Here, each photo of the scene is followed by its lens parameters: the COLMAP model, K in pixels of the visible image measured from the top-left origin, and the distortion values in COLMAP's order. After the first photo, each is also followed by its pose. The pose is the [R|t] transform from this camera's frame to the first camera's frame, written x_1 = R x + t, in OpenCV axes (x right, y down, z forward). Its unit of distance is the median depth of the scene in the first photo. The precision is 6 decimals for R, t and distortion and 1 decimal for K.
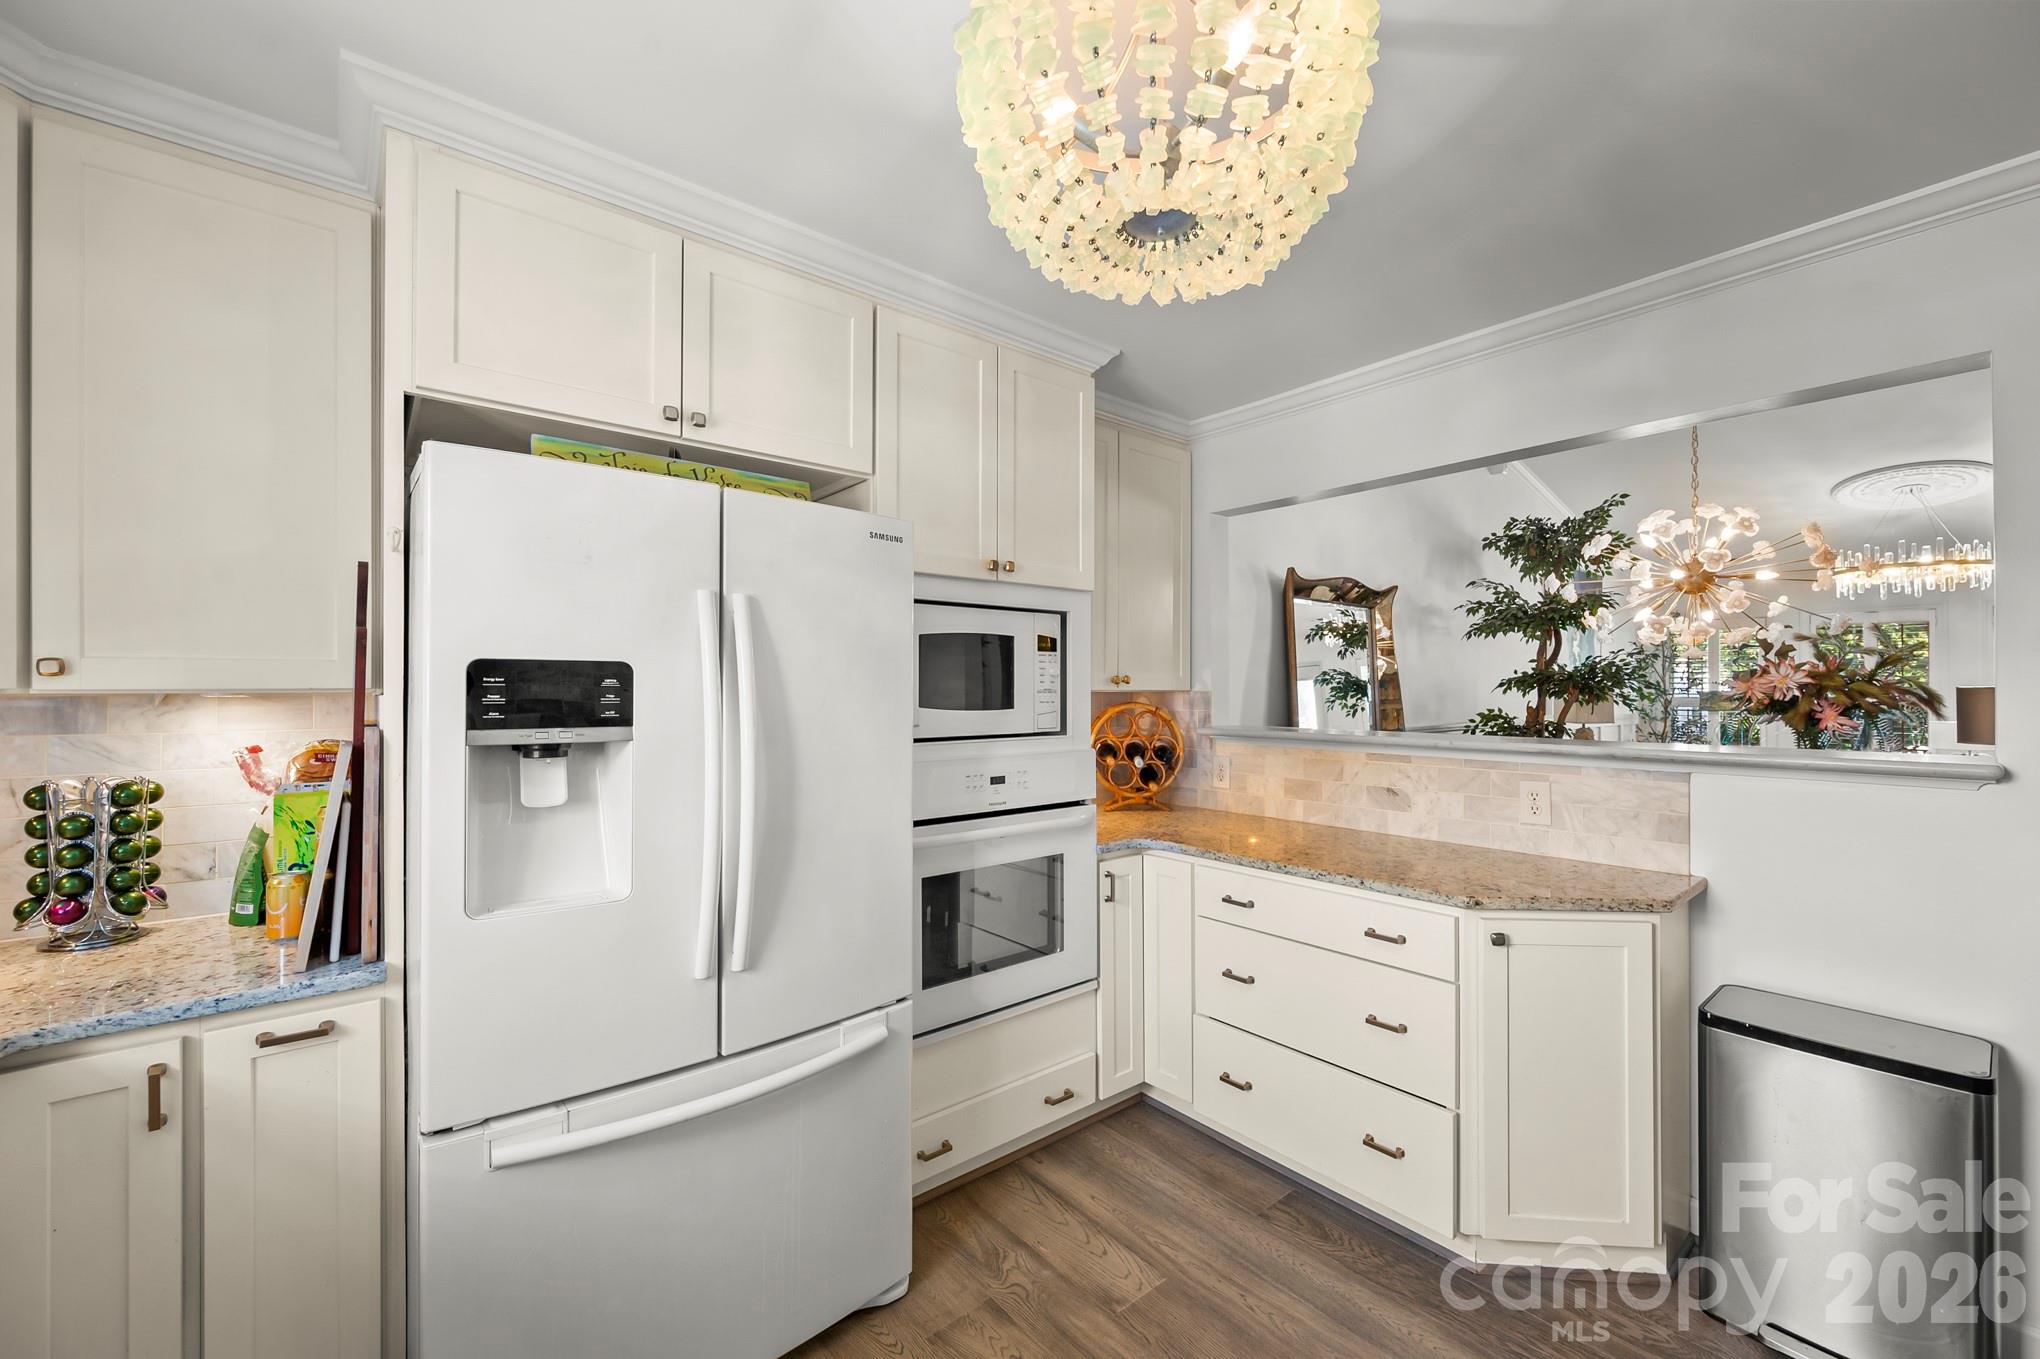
lens RADIAL K [[816.3, 0, 1026.5], [0, 816.3, 680.3], [0, 0, 1]] dist [-0.000716, -0.000112]
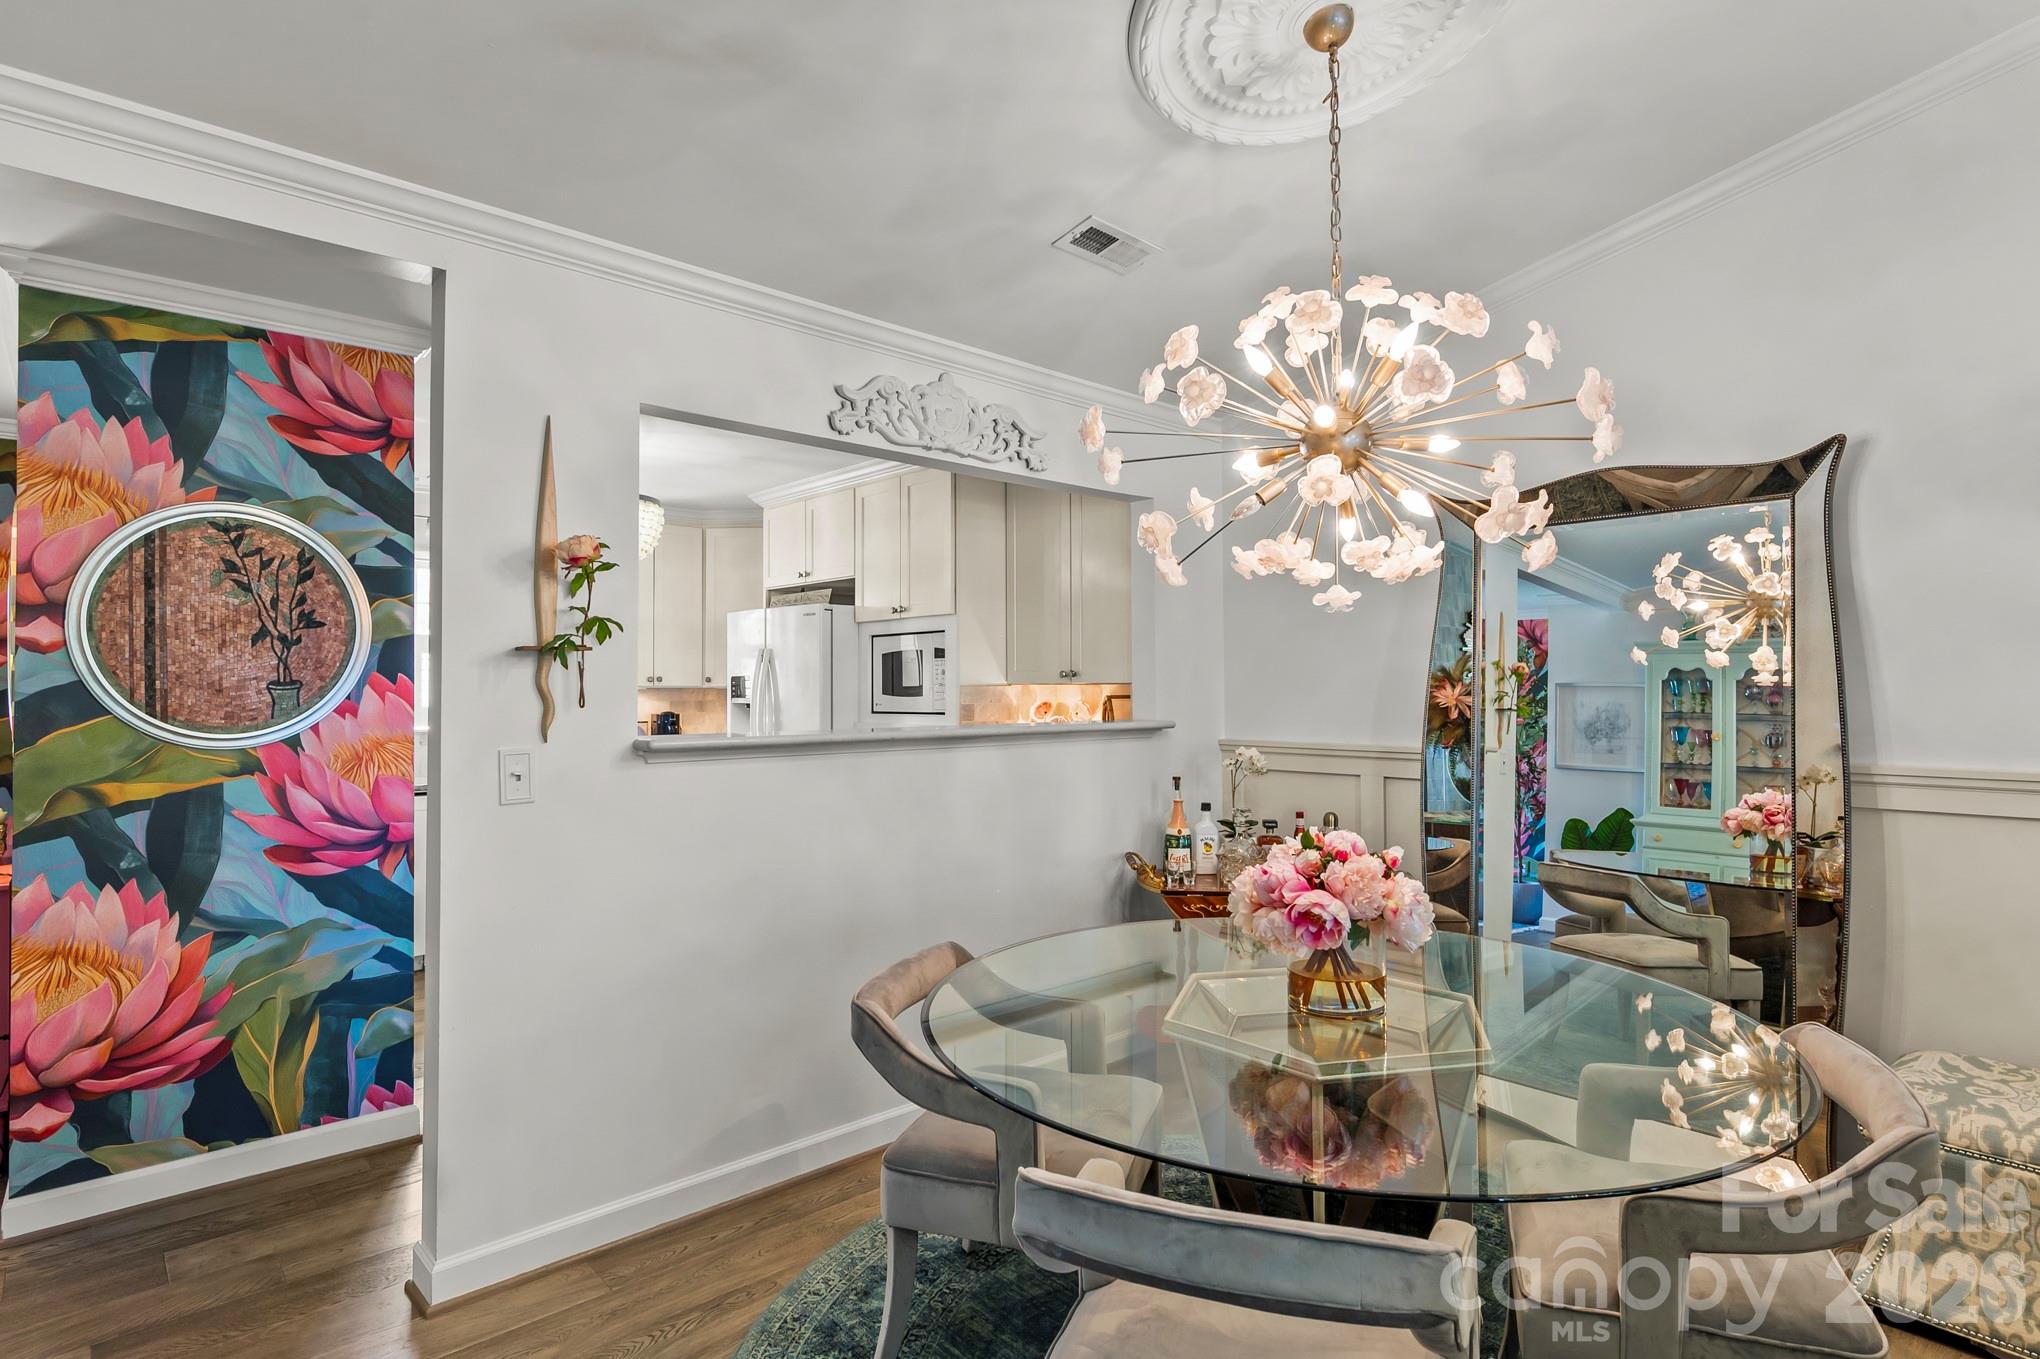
lens RADIAL K [[1103.5, 0, 1021.3], [0, 1103.5, 683.8], [0, 0, 1]] dist [-0.063412, 0.000022]
pose [[0.037560, -0.008013, -0.999262, 2.340420], [0.015500, 0.999852, -0.007435, 0.033405], [0.999174, -0.015209, 0.037678, 1.224304]]
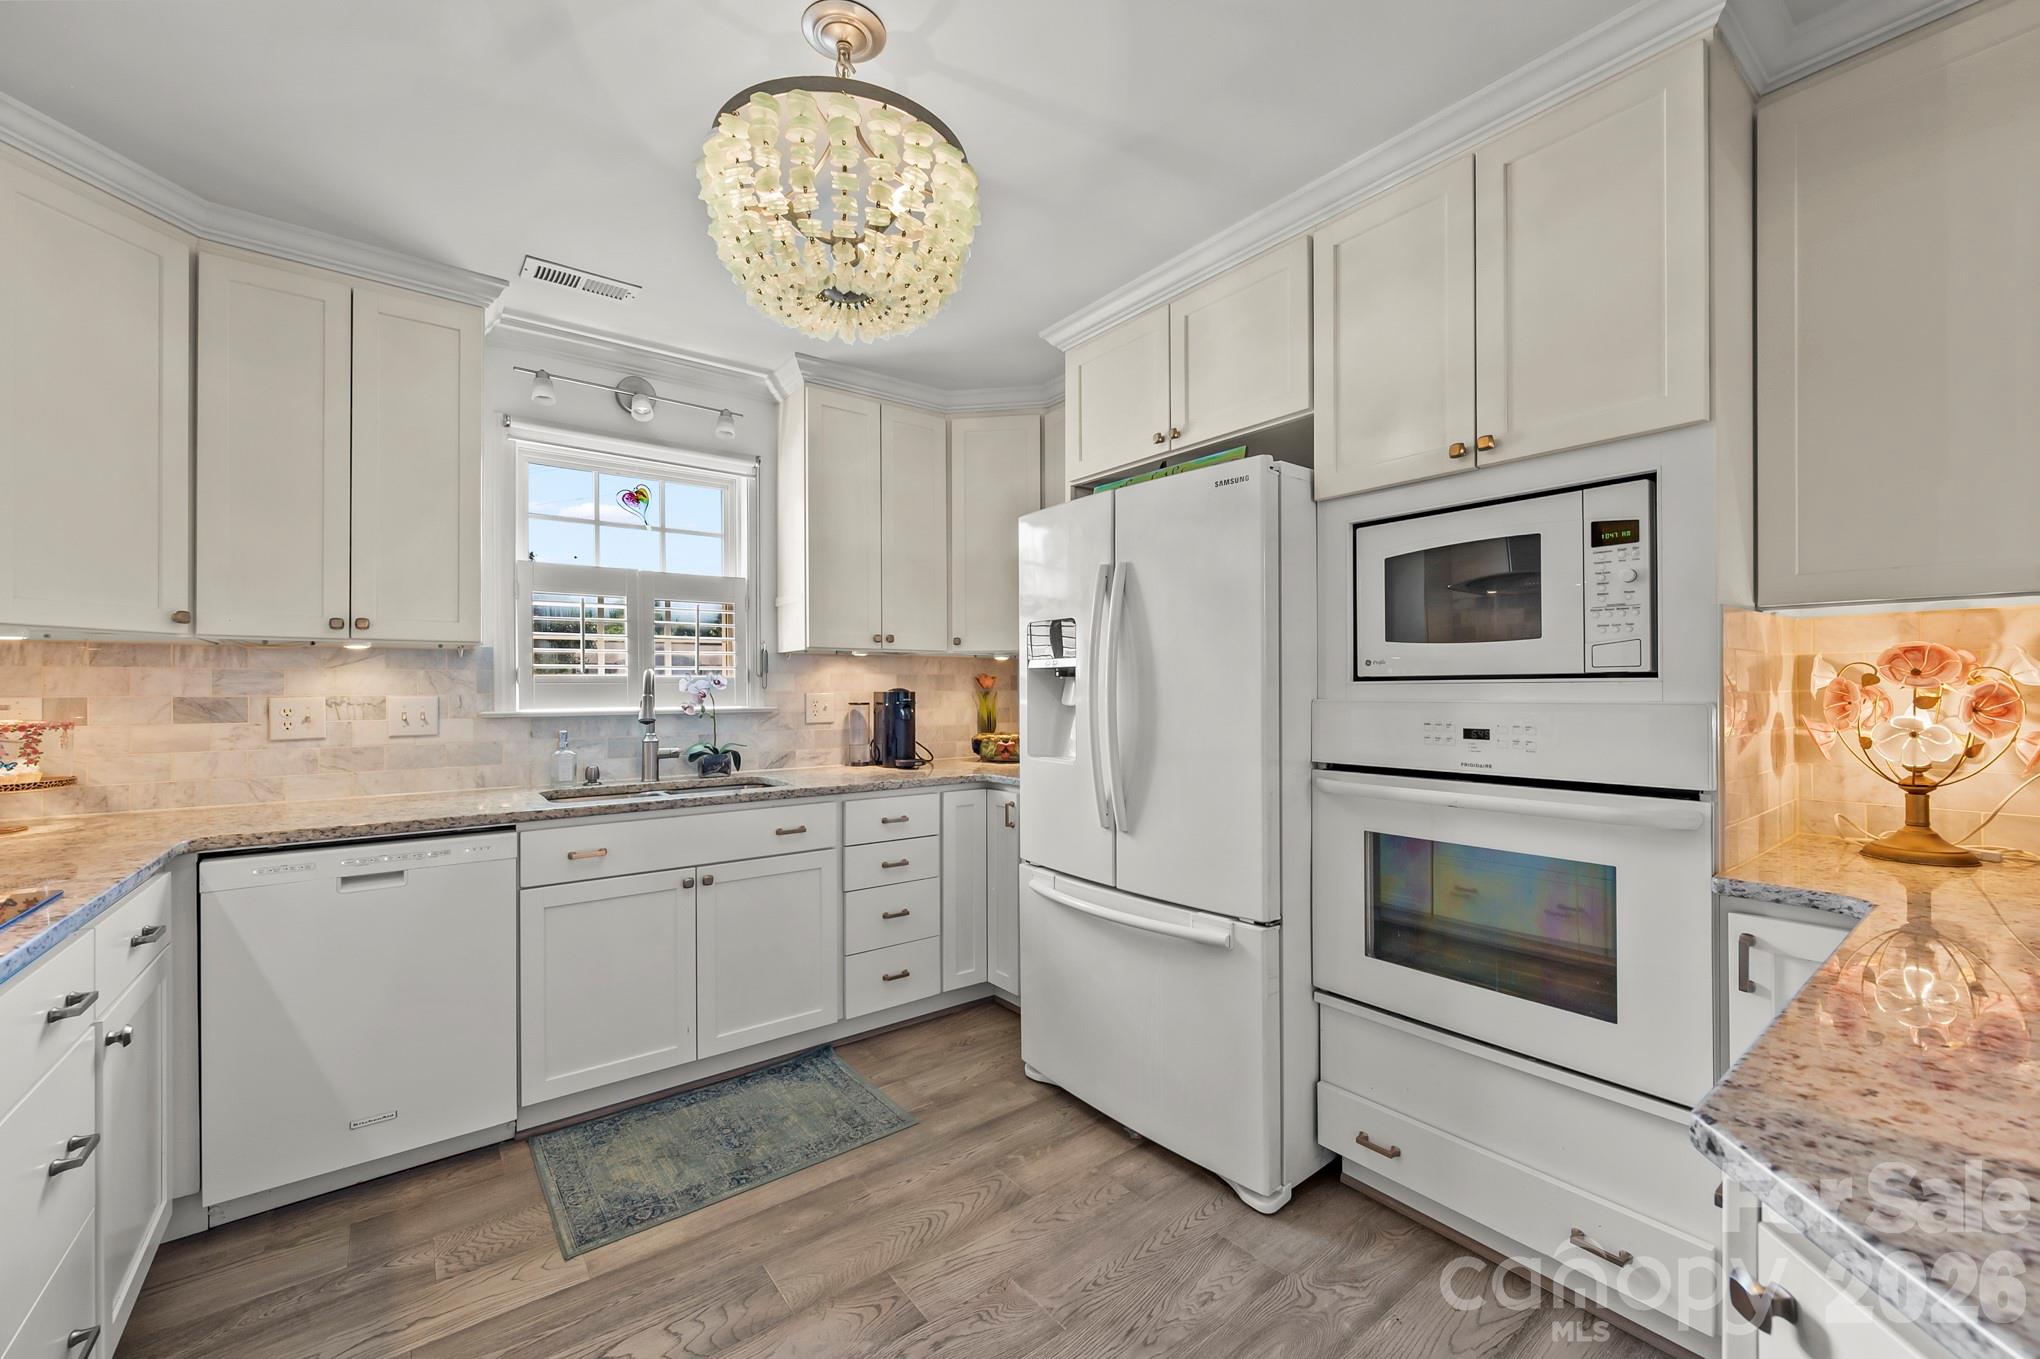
lens RADIAL K [[816.3, 0, 1026.5], [0, 816.3, 680.3], [0, 0, 1]] dist [-0.000716, -0.000112]
pose [[-0.040811, -0.007957, -0.999135, 0.766560], [0.017776, 0.999804, -0.008688, 0.076115], [0.999009, -0.018115, -0.040661, 0.651573]]
